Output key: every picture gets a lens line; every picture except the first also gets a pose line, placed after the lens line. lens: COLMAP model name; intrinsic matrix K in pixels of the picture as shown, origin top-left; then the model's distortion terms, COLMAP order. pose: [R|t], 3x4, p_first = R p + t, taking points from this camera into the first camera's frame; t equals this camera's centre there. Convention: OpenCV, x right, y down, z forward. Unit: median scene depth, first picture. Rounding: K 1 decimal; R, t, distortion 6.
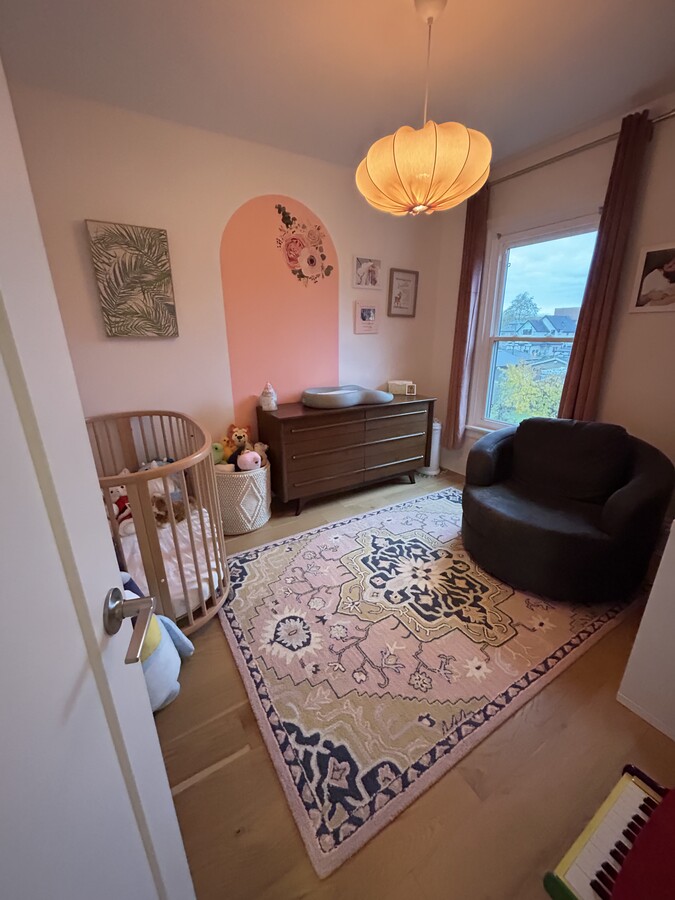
lens RADIAL K [[363.1, 0, 338.3], [0, 363.1, 448.6], [0, 0, 1]] dist [-0.000915, 0.000701]
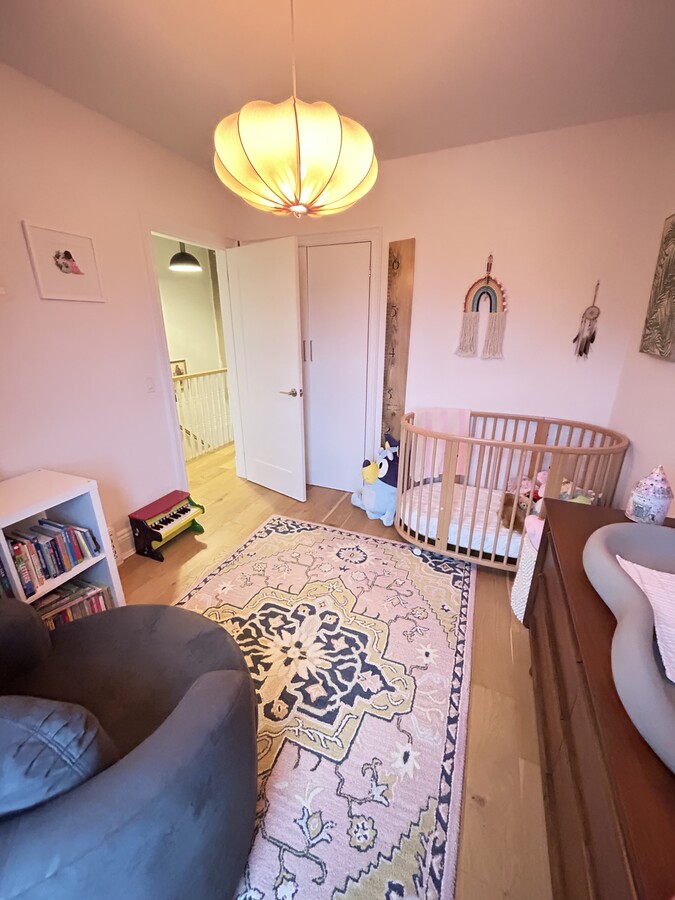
lens RADIAL K [[363.1, 0, 338.3], [0, 363.1, 448.6], [0, 0, 1]] dist [-0.000915, 0.000701]
pose [[-0.801769, 0.202424, -0.562308, 0.527042], [-0.181608, 0.813874, 0.551931, -0.505639], [0.569372, 0.544641, -0.615777, 1.349163]]
